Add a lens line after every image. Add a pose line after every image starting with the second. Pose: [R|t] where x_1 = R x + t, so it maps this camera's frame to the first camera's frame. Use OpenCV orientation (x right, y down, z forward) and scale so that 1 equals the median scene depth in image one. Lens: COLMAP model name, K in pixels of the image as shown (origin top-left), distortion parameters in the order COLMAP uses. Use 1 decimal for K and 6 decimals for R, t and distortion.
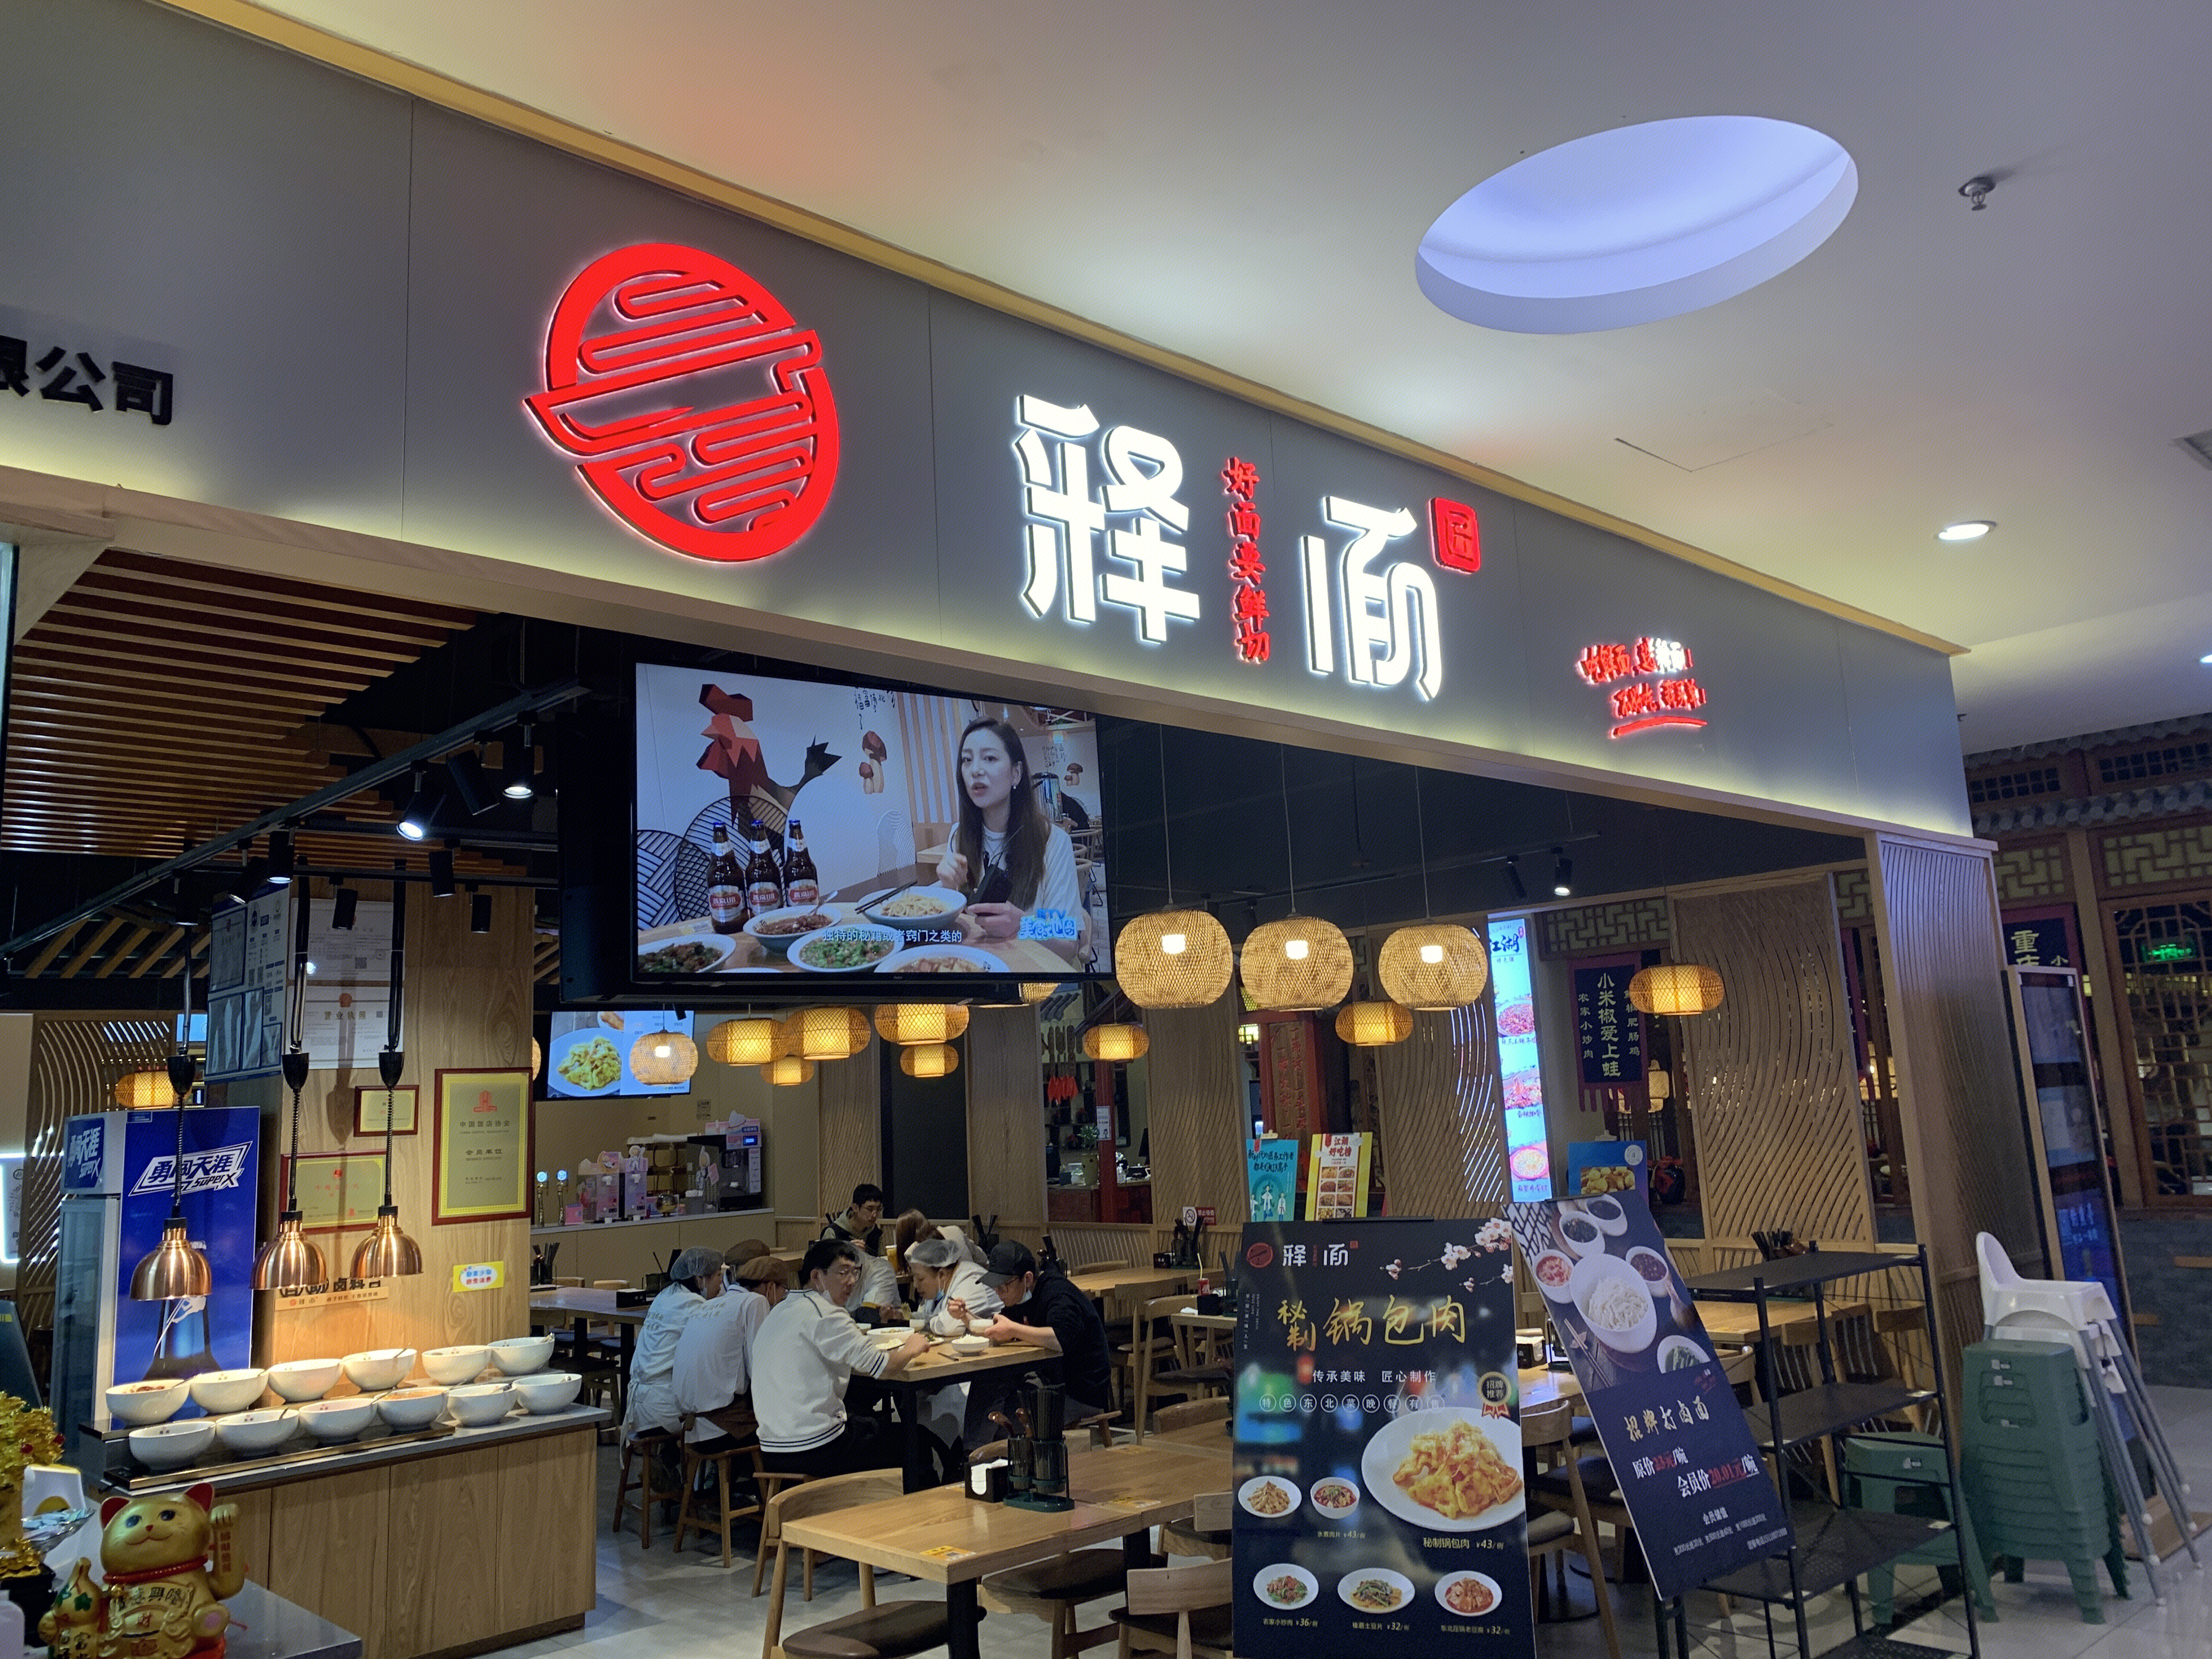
lens RADIAL K [[1738.1, 0, 1110.4], [0, 1738.1, 925.2], [0, 0, 1]] dist [0.053047, -0.000876]
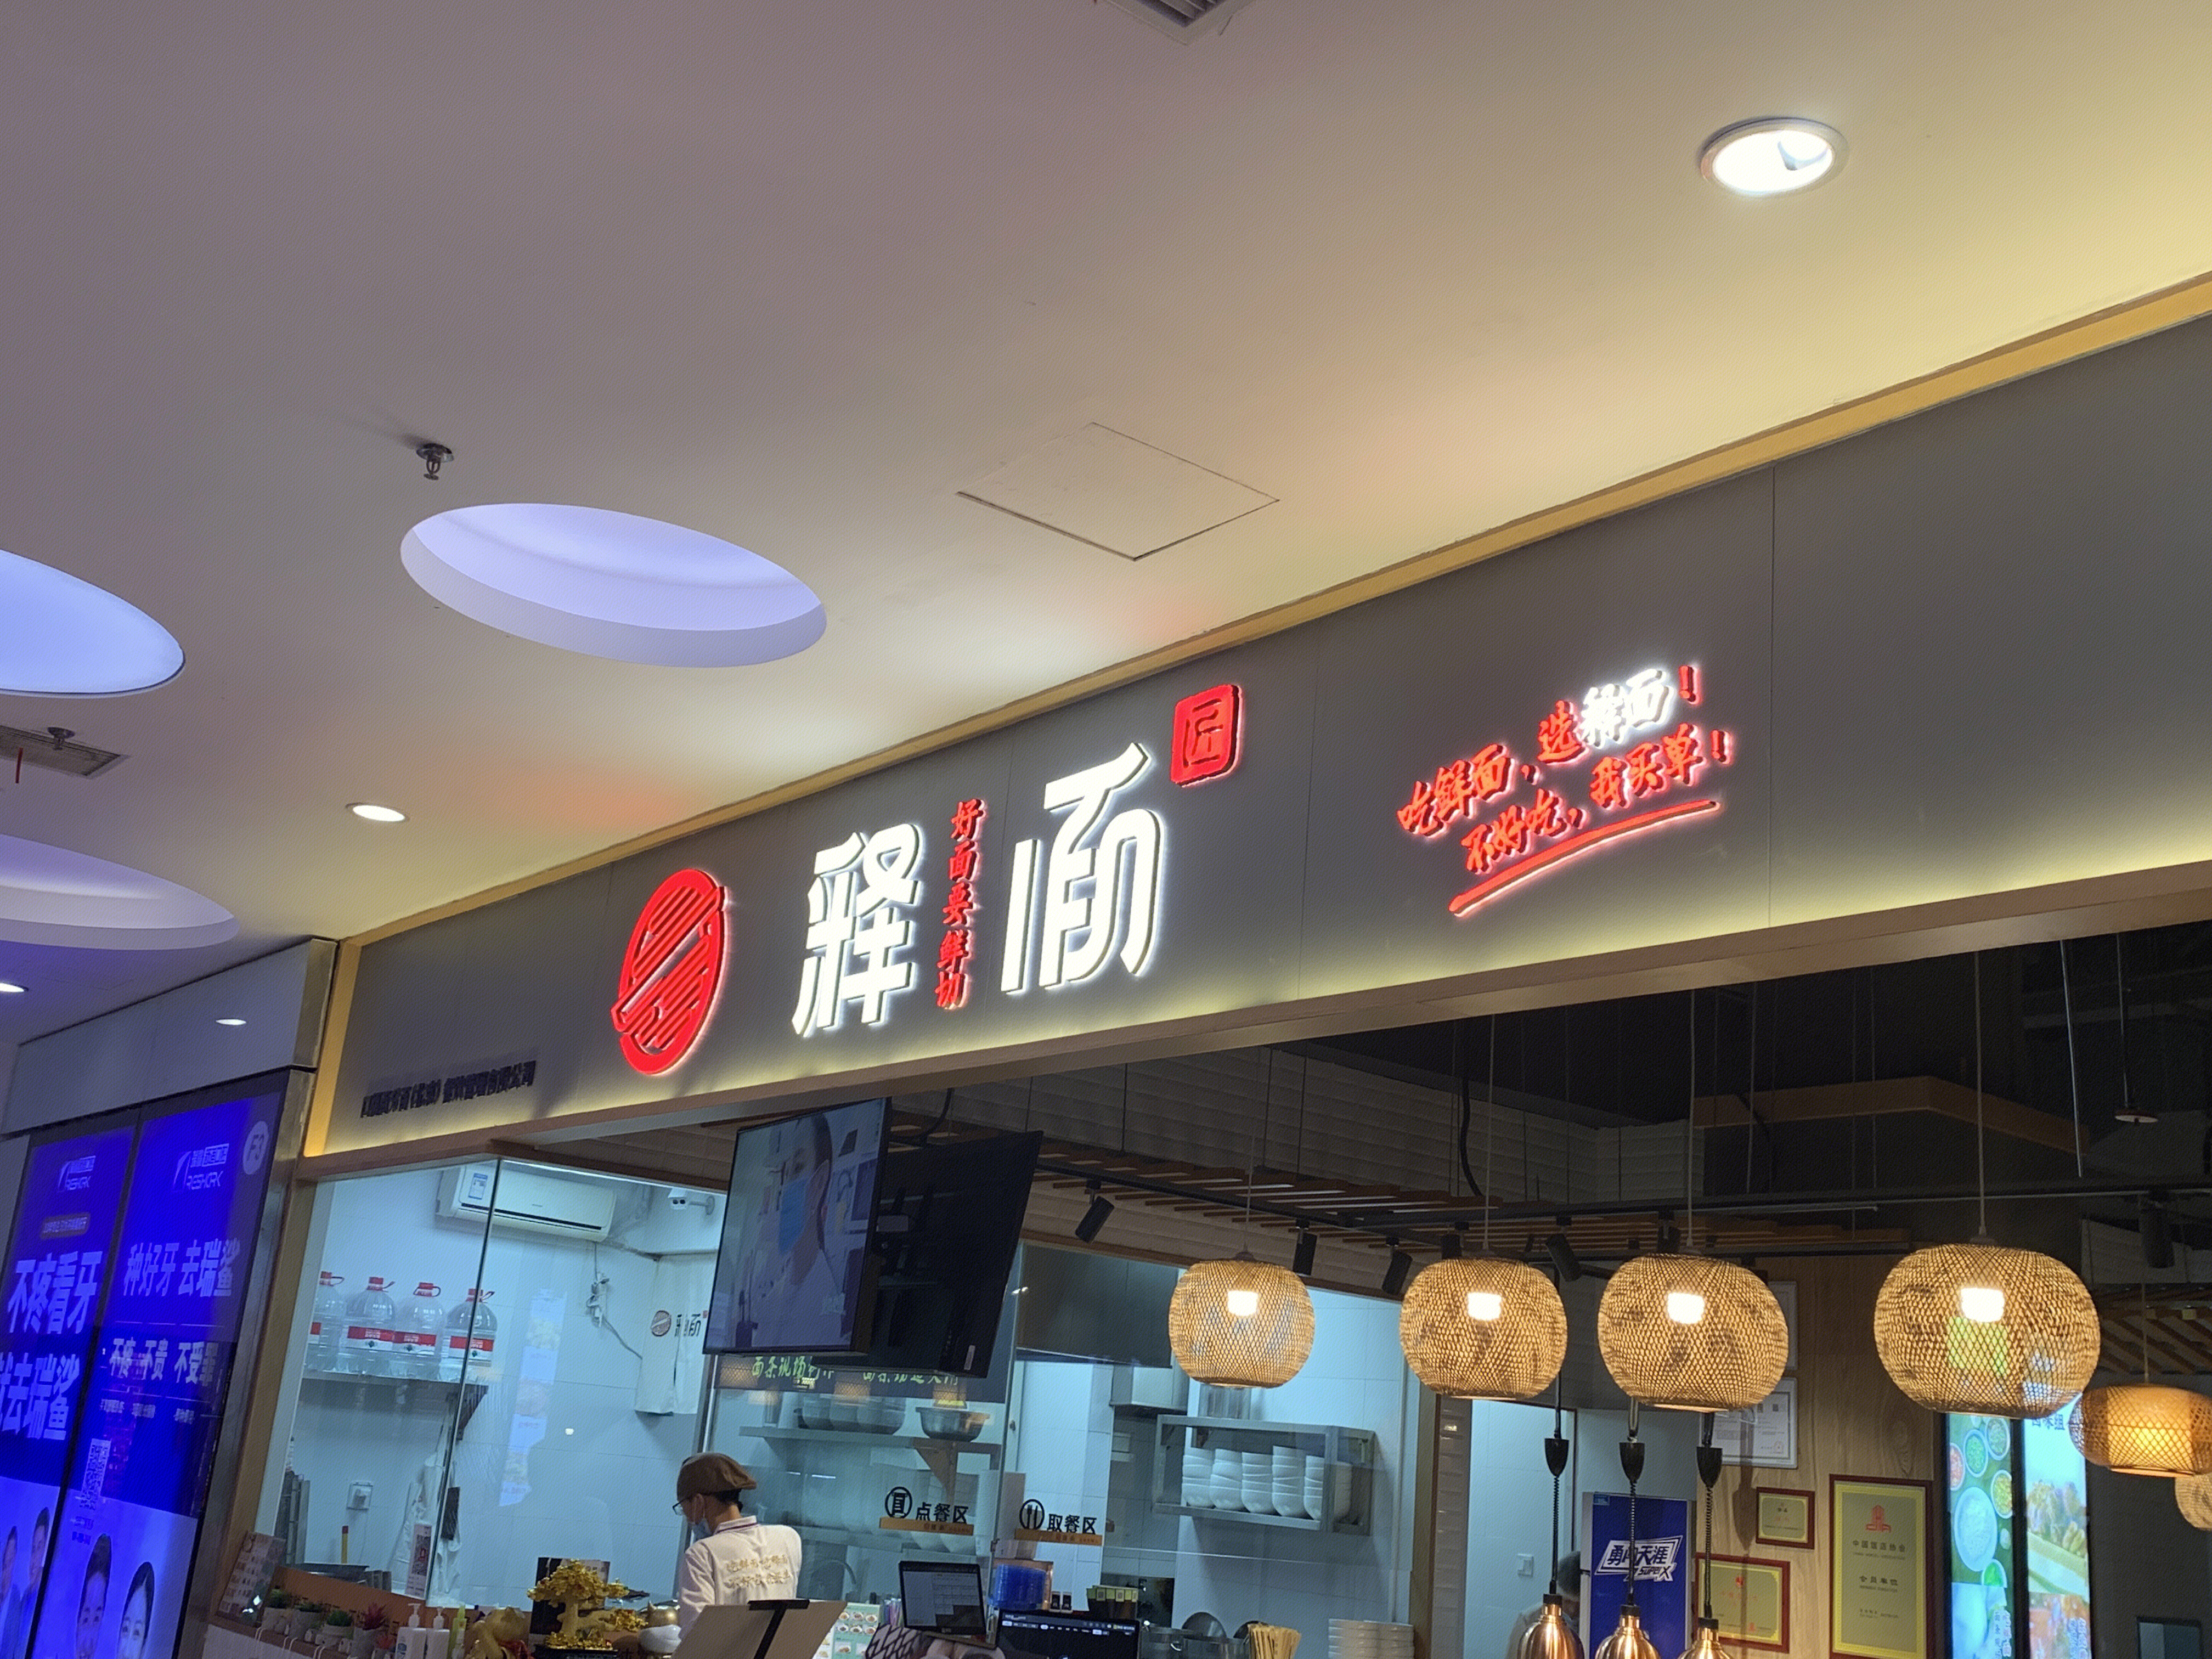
lens RADIAL K [[2206.4, 0, 1106.0], [0, 2206.4, 829.5], [0, 0, 1]] dist [-0.010035, -0.022035]
pose [[-0.085154, -0.241908, -0.966555, 0.877561], [0.022072, 0.969383, -0.244560, 0.034456], [0.996123, -0.042159, -0.077207, 0.825382]]
